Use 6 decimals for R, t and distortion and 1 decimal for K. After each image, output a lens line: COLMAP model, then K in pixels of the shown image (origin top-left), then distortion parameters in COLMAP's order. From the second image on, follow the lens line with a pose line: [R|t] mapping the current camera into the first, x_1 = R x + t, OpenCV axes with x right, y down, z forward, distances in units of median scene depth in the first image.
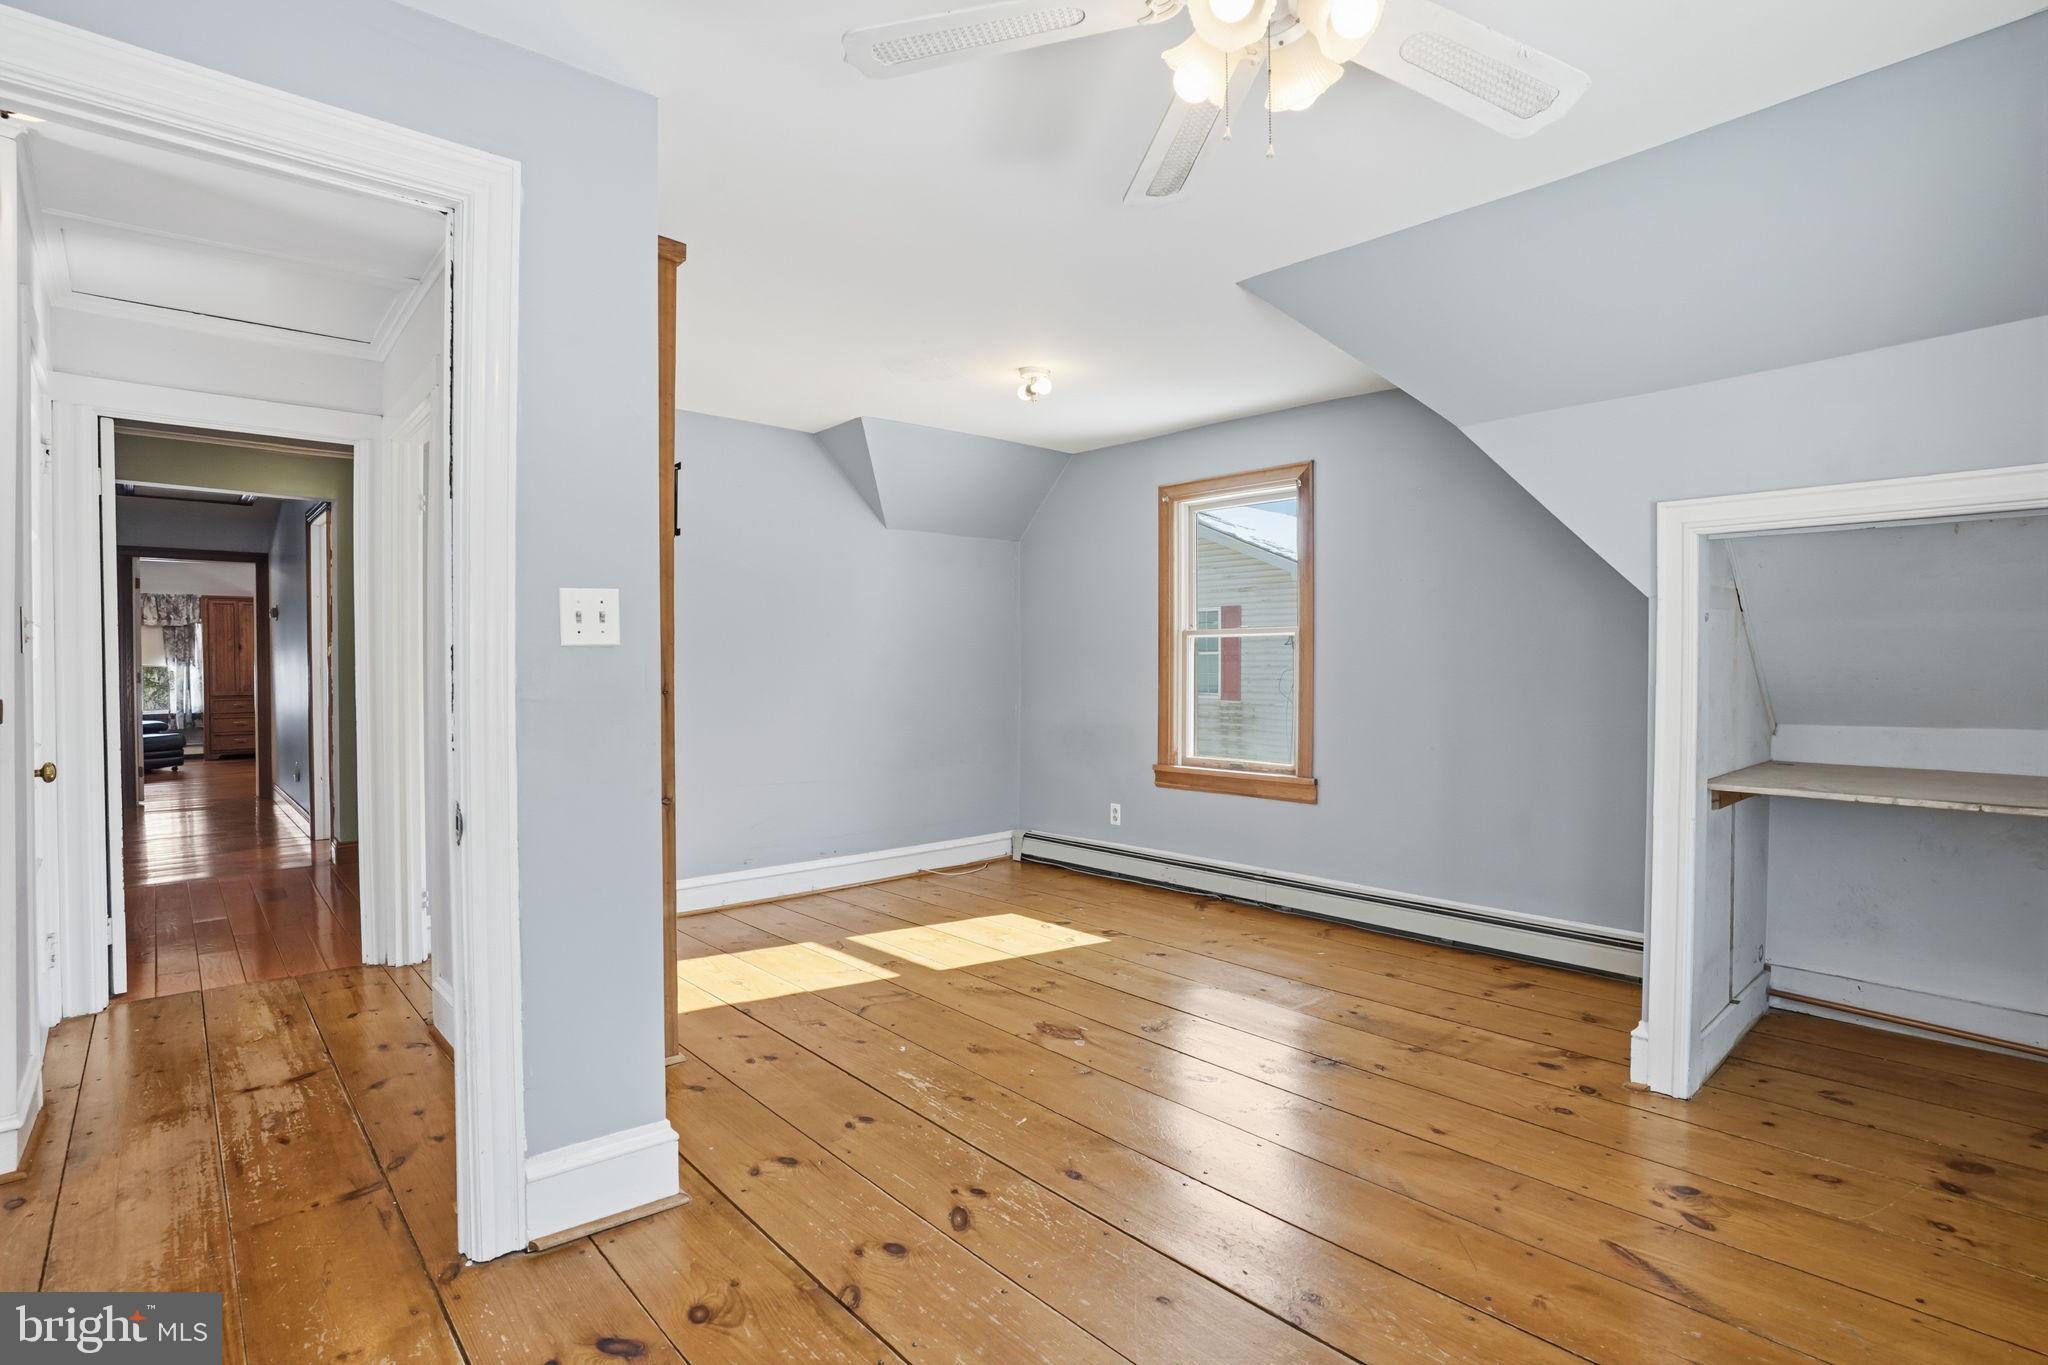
lens RADIAL K [[995.7, 0, 1027.6], [0, 995.7, 683.7], [0, 0, 1]] dist [-0.068111, 0.028689]
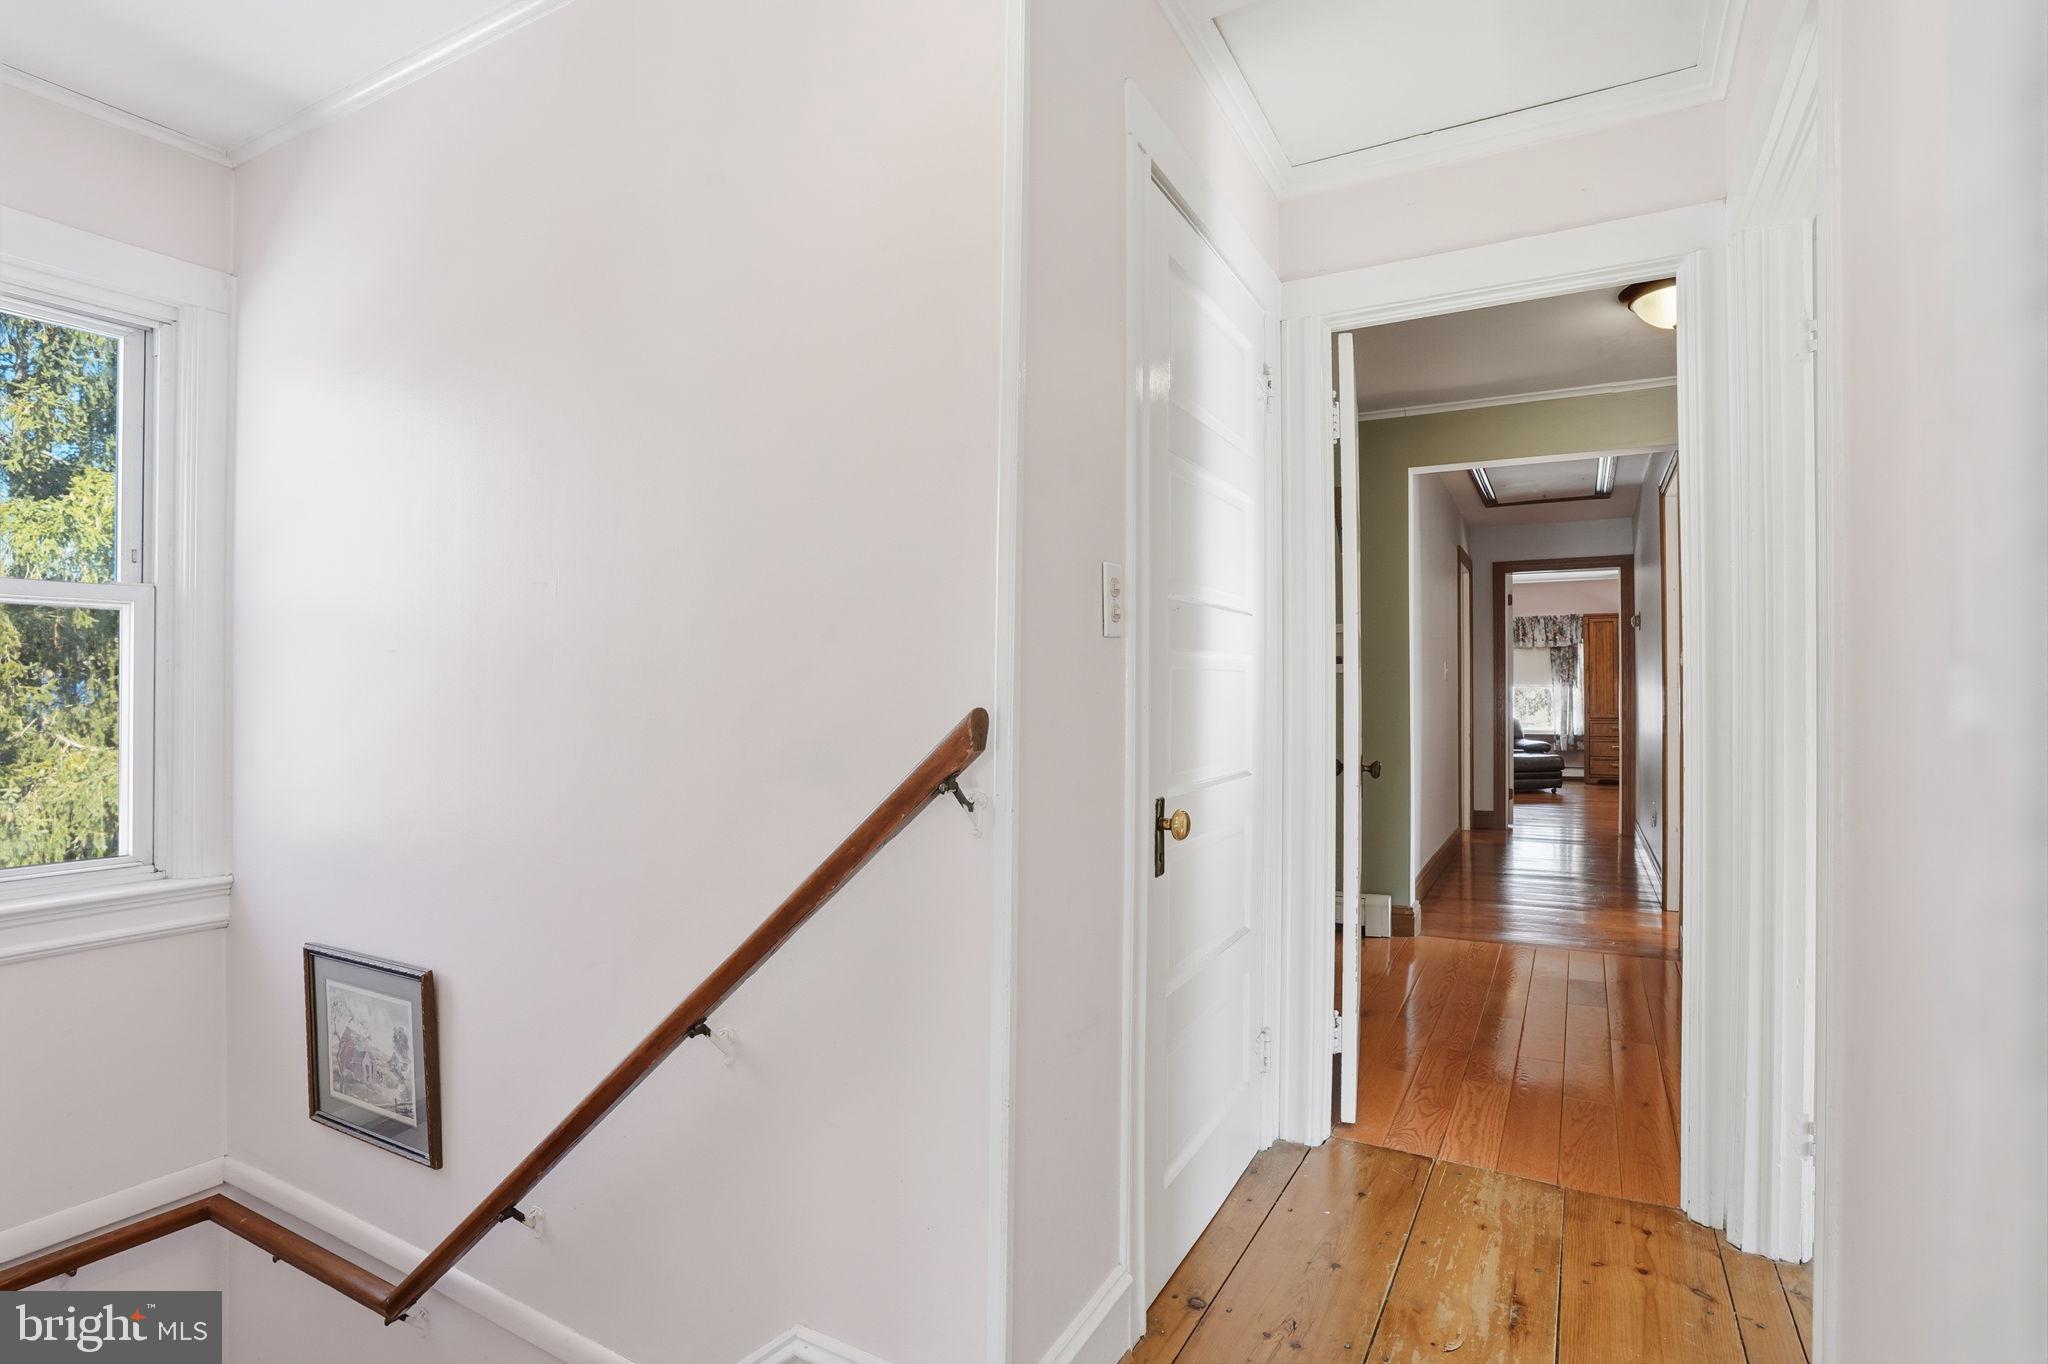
lens RADIAL K [[995.7, 0, 1027.6], [0, 995.7, 683.2], [0, 0, 1]] dist [-0.068111, 0.028689]
pose [[0.311753, -0.009501, -0.950116, -0.126749], [-0.016000, 0.999756, -0.015247, 0.002891], [0.950029, 0.019955, 0.311524, 0.211459]]
